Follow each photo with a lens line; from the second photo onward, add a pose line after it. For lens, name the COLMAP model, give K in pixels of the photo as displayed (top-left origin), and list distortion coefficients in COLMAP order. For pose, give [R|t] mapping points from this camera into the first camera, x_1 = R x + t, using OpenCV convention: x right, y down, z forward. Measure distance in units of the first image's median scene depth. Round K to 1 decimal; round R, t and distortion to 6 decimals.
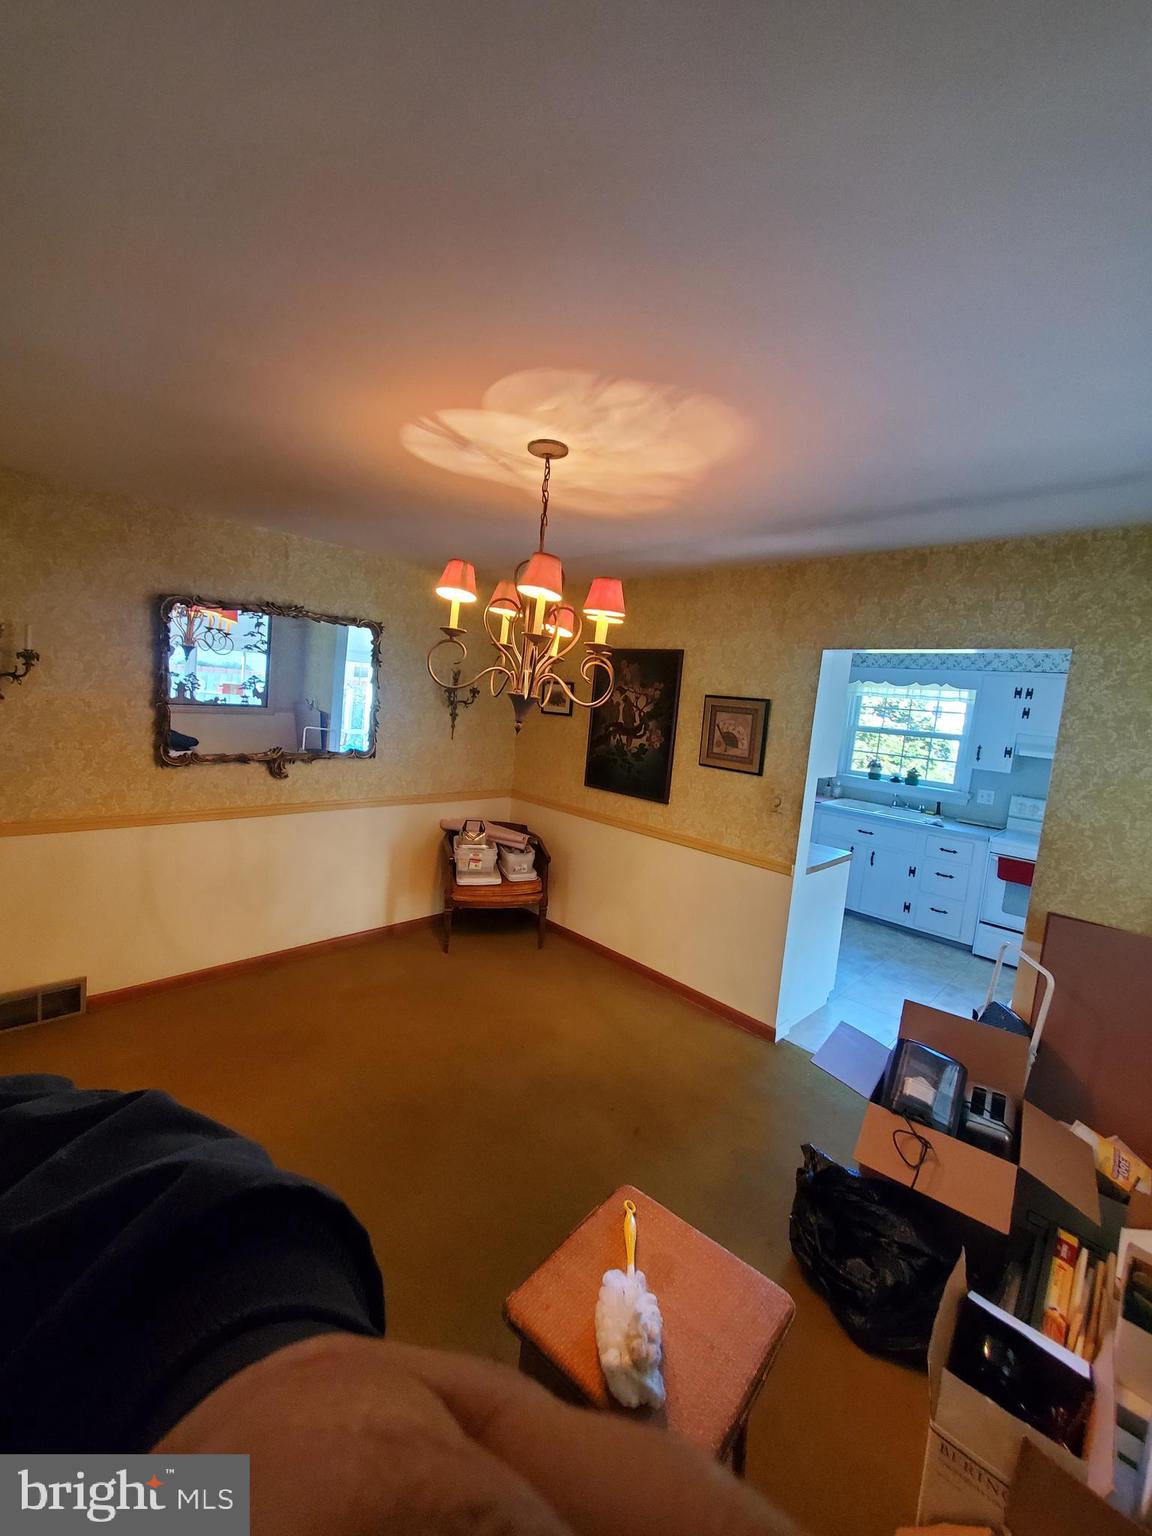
lens RADIAL K [[605.7, 0, 571.0], [0, 605.7, 767.3], [0, 0, 1]] dist [-0.003561, -0.000305]
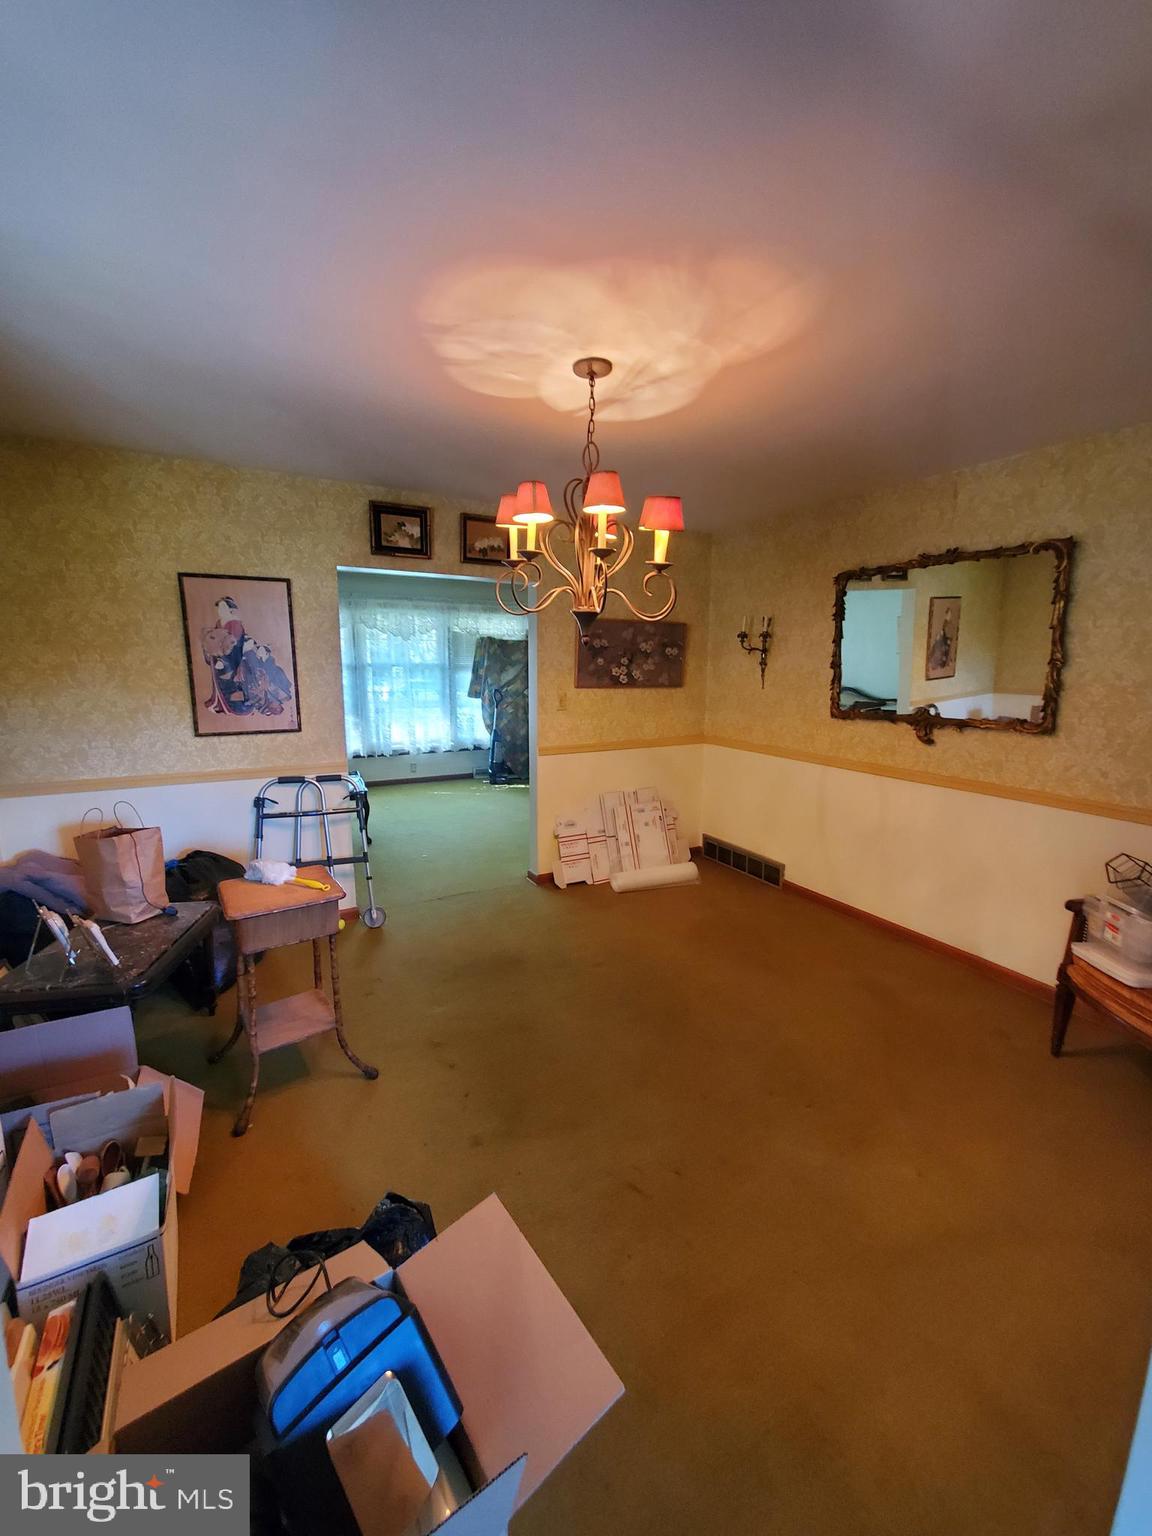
lens RADIAL K [[605.7, 0, 576.3], [0, 605.7, 764.1], [0, 0, 1]] dist [-0.003561, -0.000305]
pose [[-0.268927, 0.083198, -0.959560, 0.969272], [-0.143780, 0.981632, 0.125407, 0.017457], [0.952368, 0.171691, -0.252025, 1.275515]]
